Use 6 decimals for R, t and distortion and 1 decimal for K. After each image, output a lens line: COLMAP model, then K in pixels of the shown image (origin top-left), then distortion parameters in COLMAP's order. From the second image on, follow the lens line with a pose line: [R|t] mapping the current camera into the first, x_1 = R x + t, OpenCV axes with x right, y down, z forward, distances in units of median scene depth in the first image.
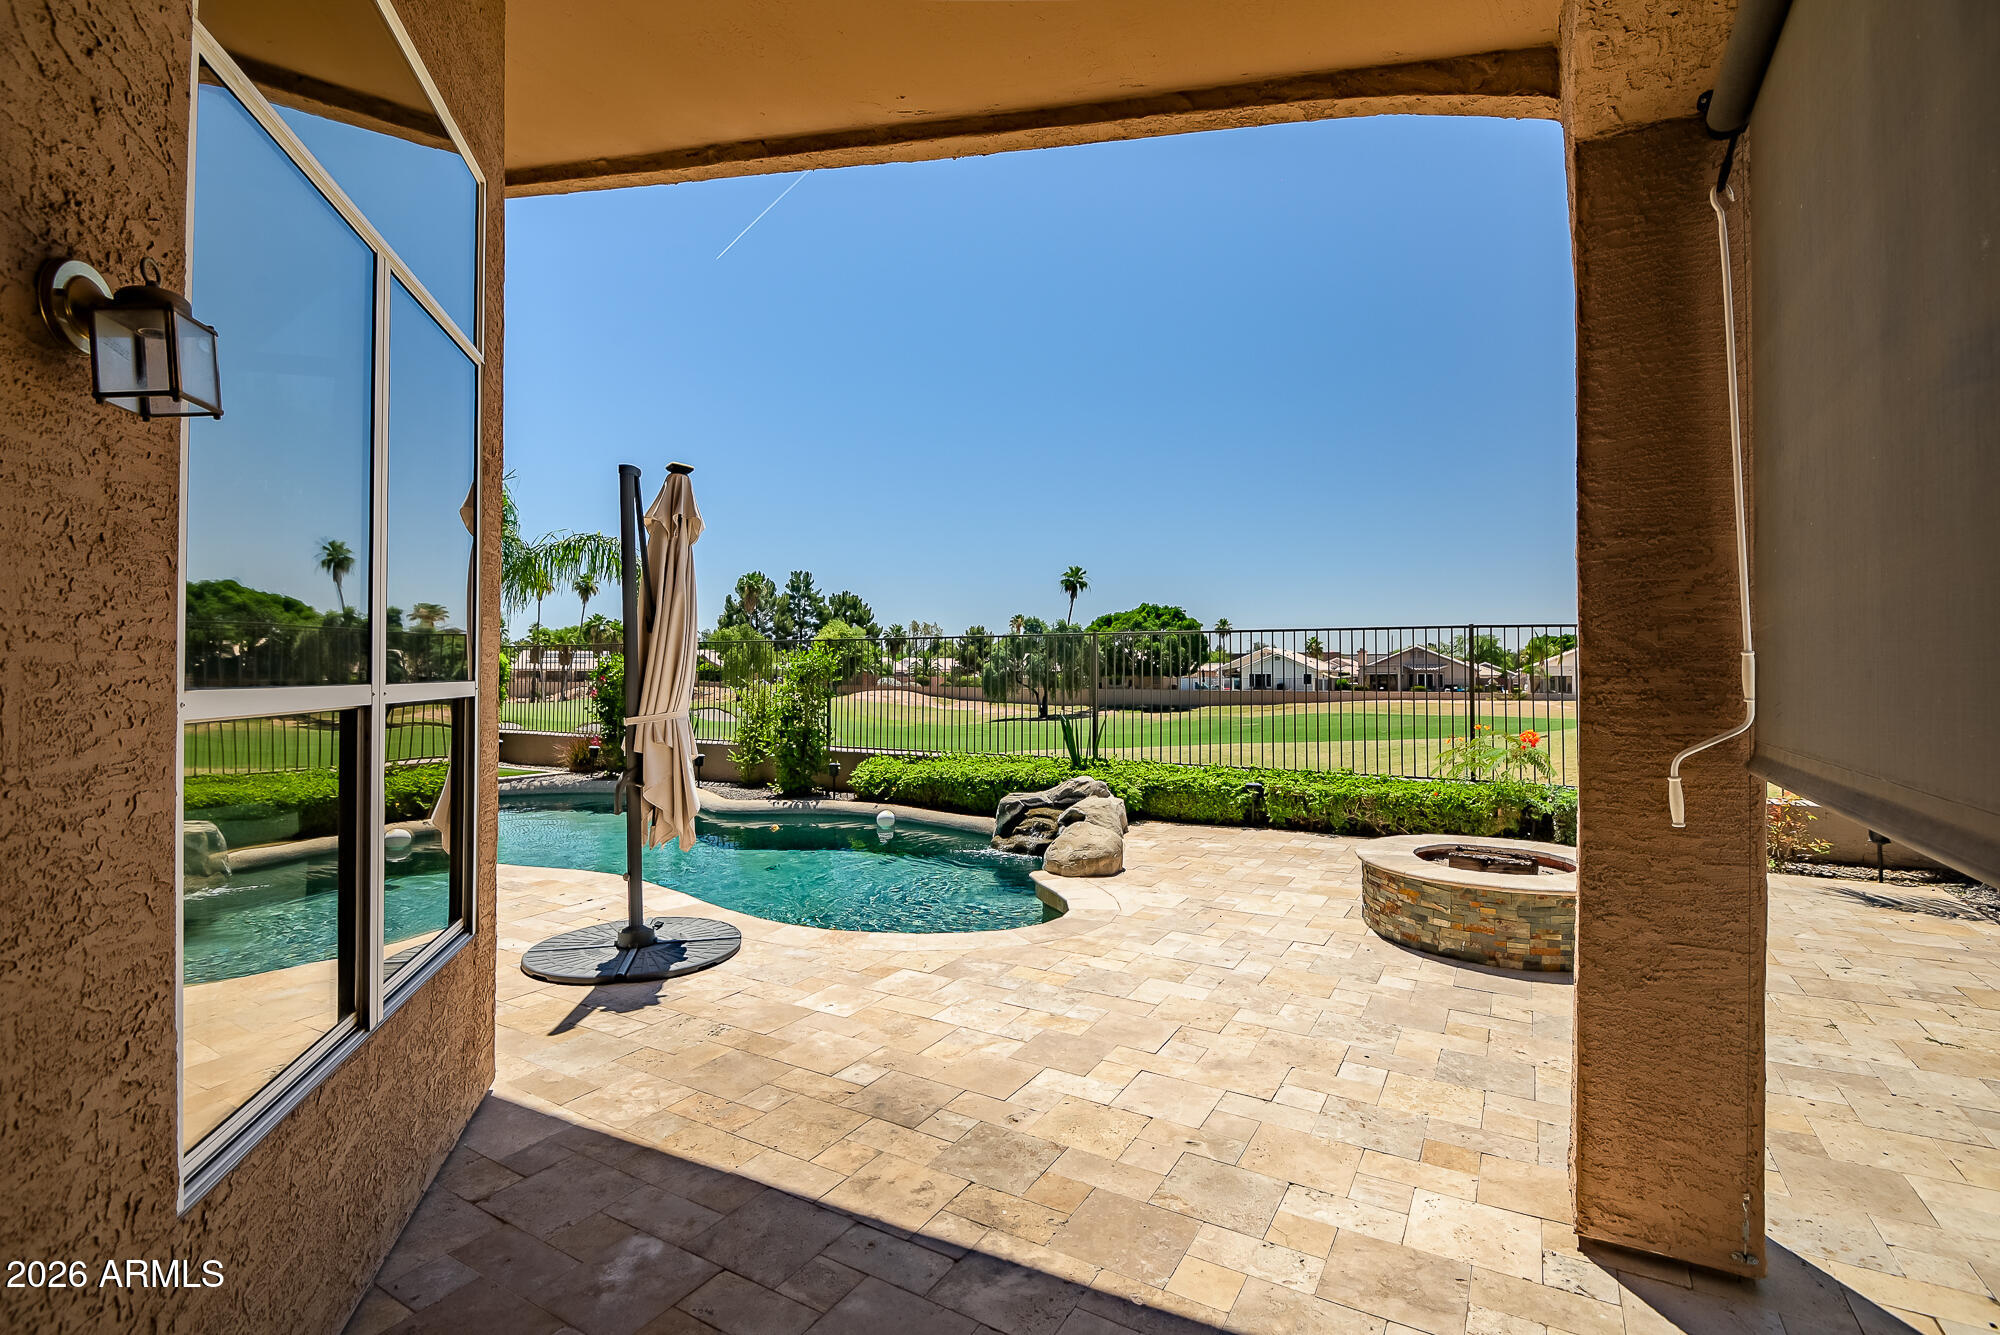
lens RADIAL K [[919.1, 0, 1008.2], [0, 919.1, 659.3], [0, 0, 1]] dist [0.020217, -0.021852]
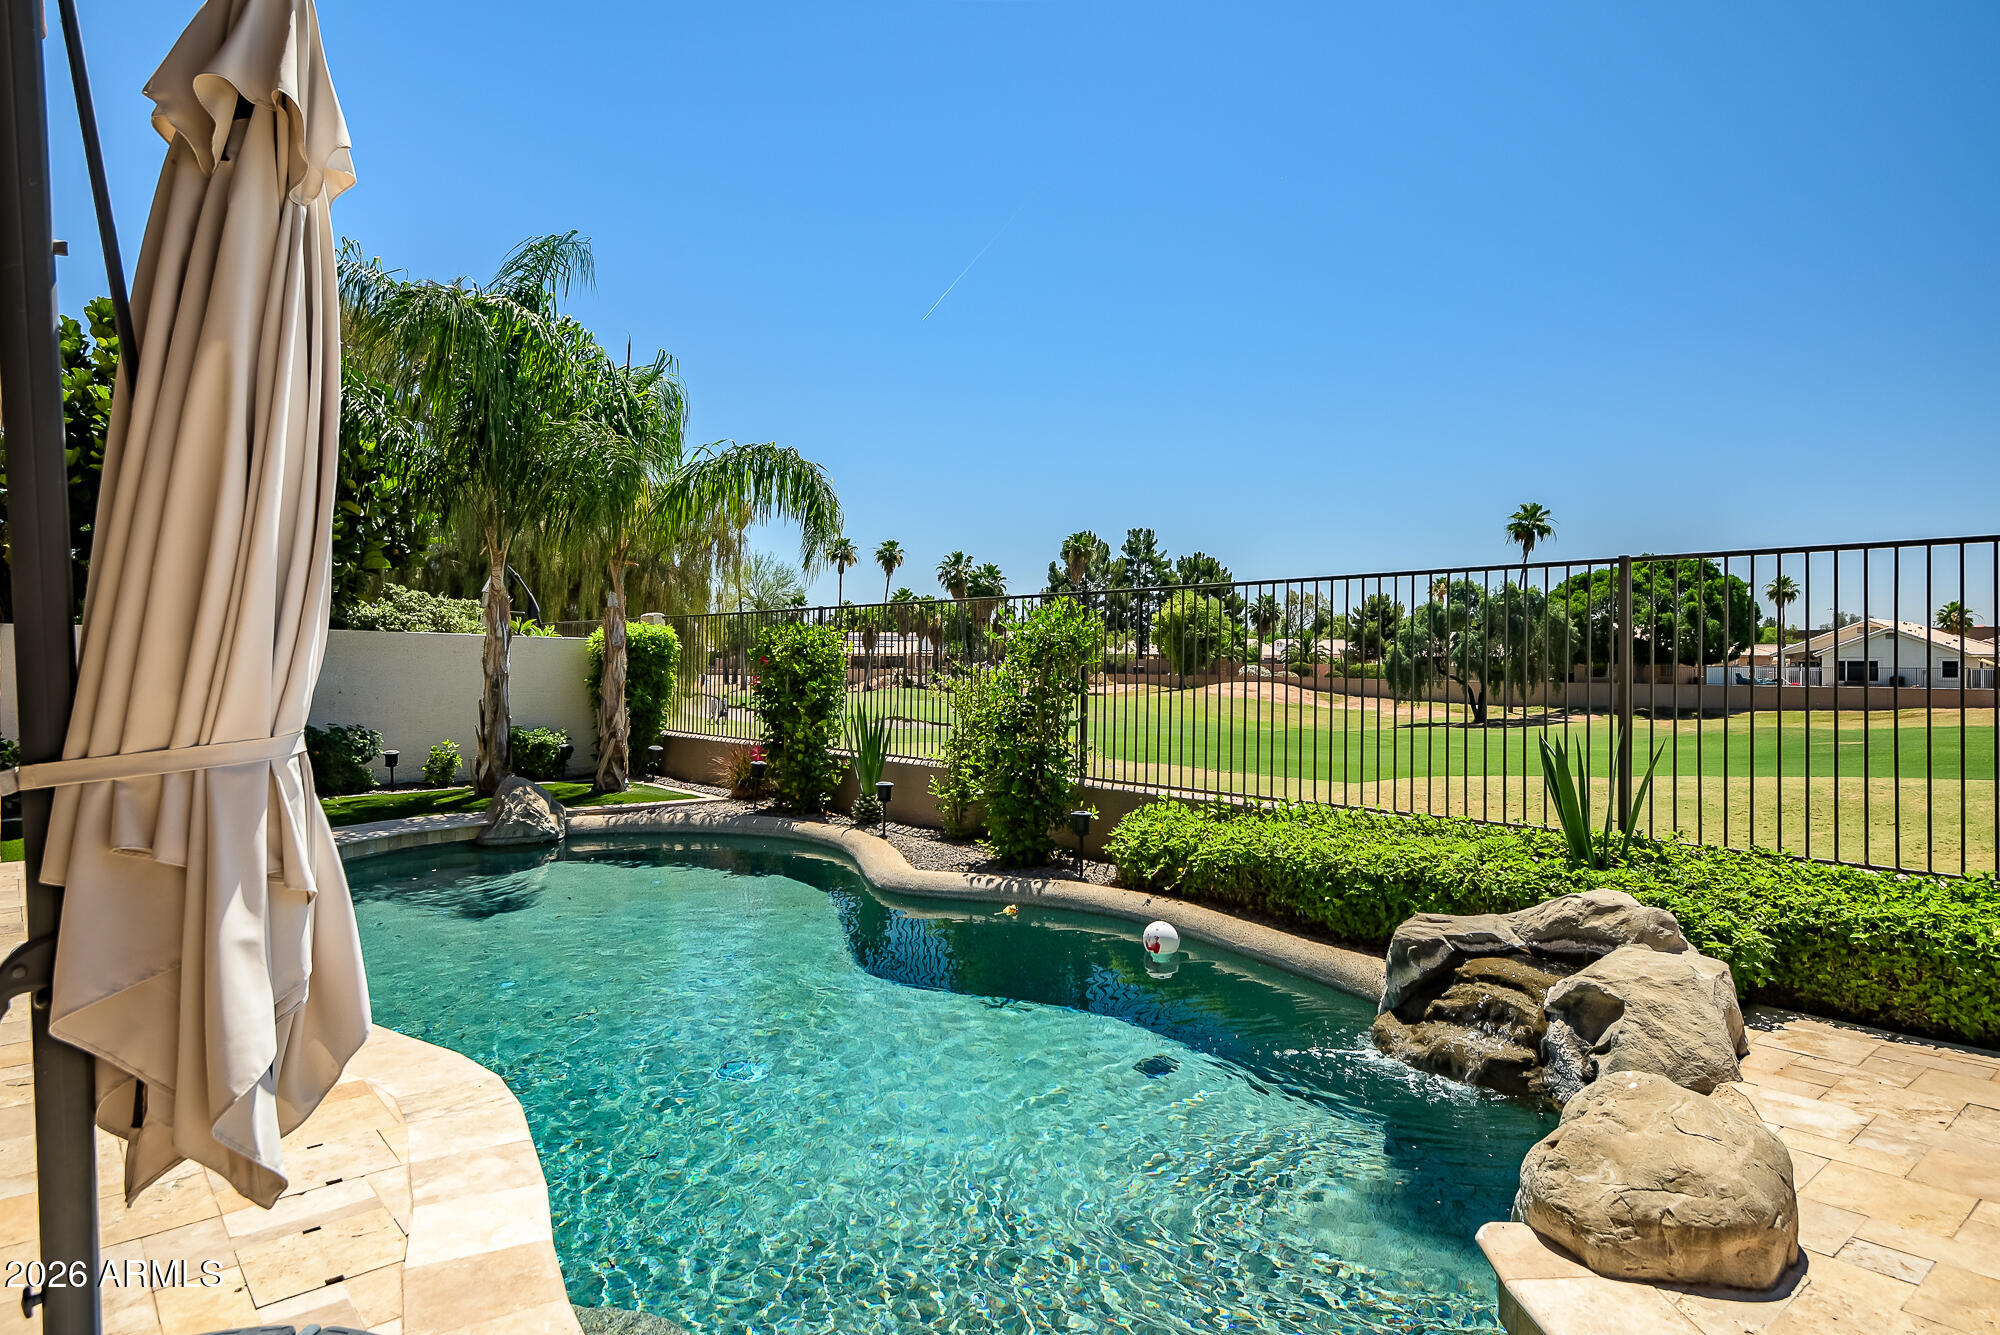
lens RADIAL K [[1147.9, 0, 998.9], [0, 1147.9, 653.0], [0, 0, 1]] dist [0.060853, -0.042759]
pose [[0.937976, -0.000932, -0.346698, 0.004988], [0.004047, 0.999958, 0.008262, 0.011703], [0.346676, -0.009152, 0.937940, 0.346139]]
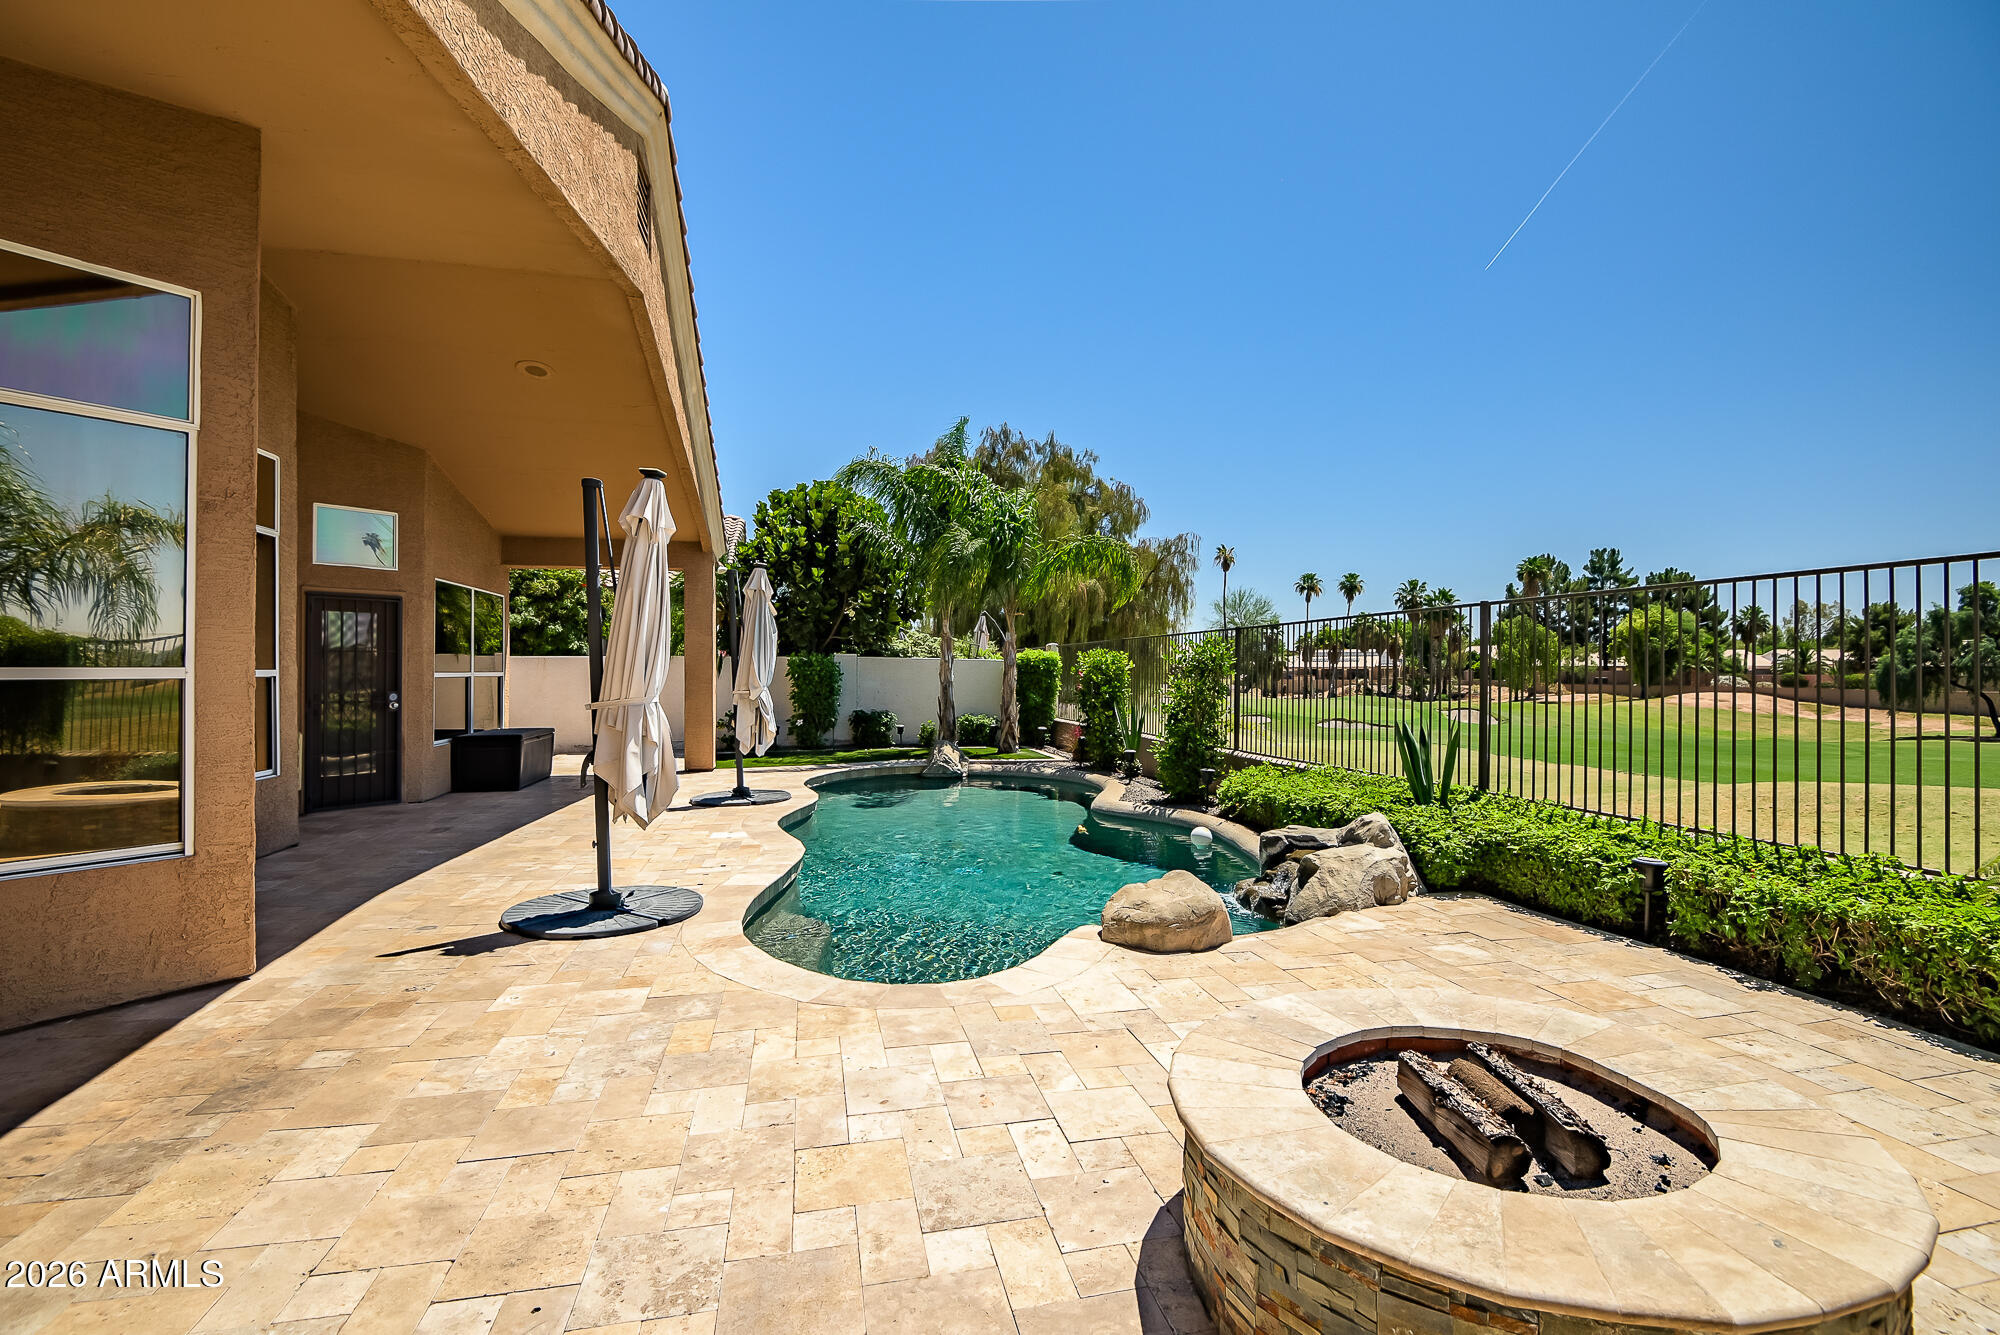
lens RADIAL K [[919.1, 0, 1008.2], [0, 919.1, 659.3], [0, 0, 1]] dist [0.020217, -0.021852]
pose [[0.665396, -0.012816, -0.746381, 0.350323], [0.014157, 0.999889, -0.004549, 0.010229], [0.746357, -0.007540, 0.665504, 0.288519]]
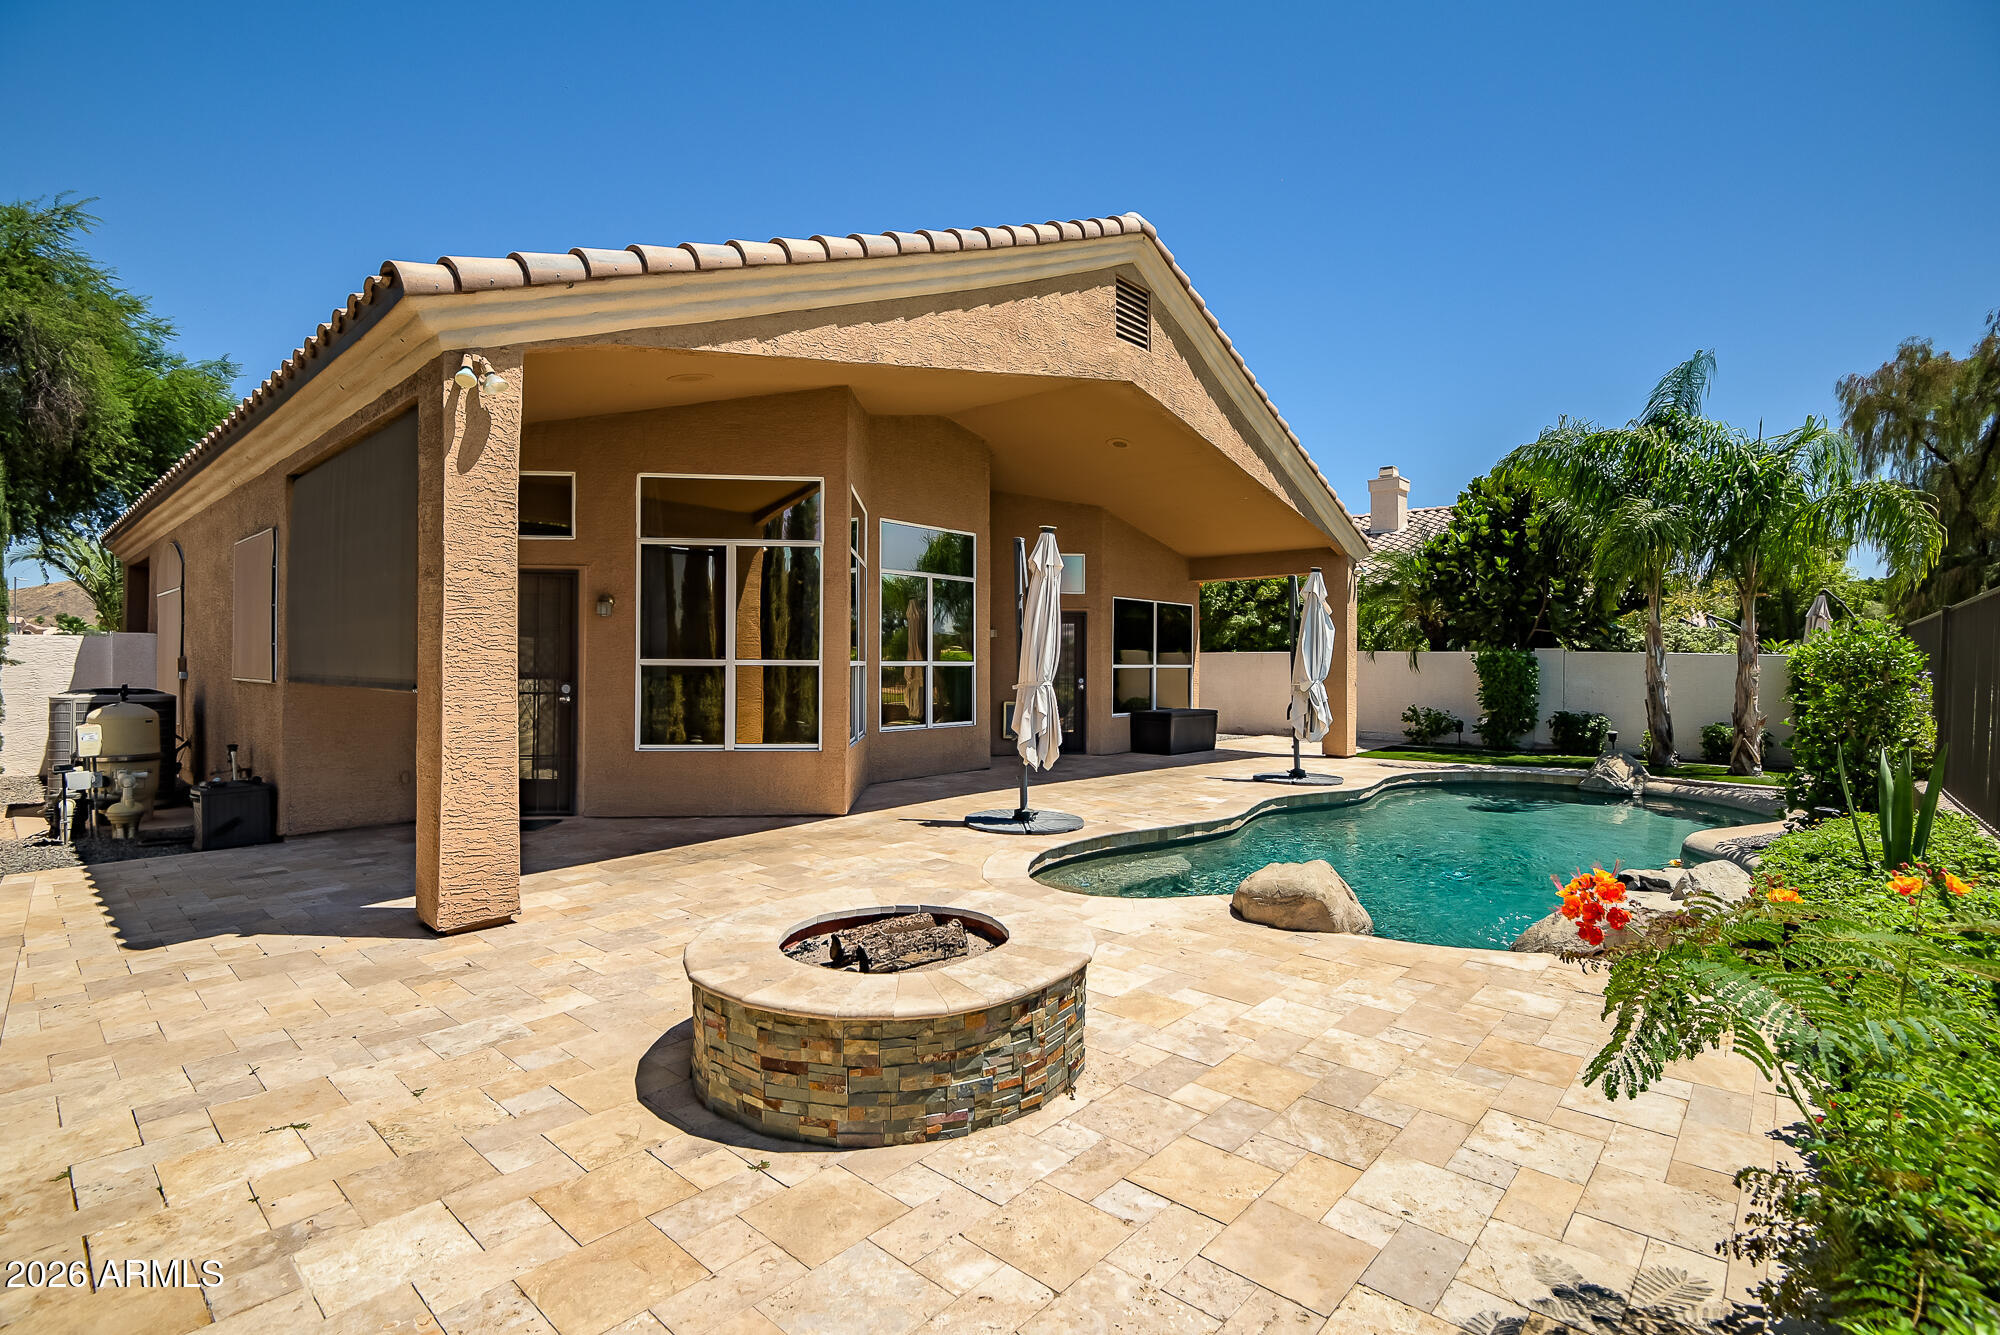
lens RADIAL K [[934.7, 0, 1000.0], [0, 934.7, 667.5], [0, 0, 1]] dist [0.002619, -0.000015]
pose [[-0.223782, 0.001536, -0.974638, 0.579623], [0.005478, 0.999985, 0.000318, 0.014016], [0.974624, -0.005267, -0.223788, 0.615327]]
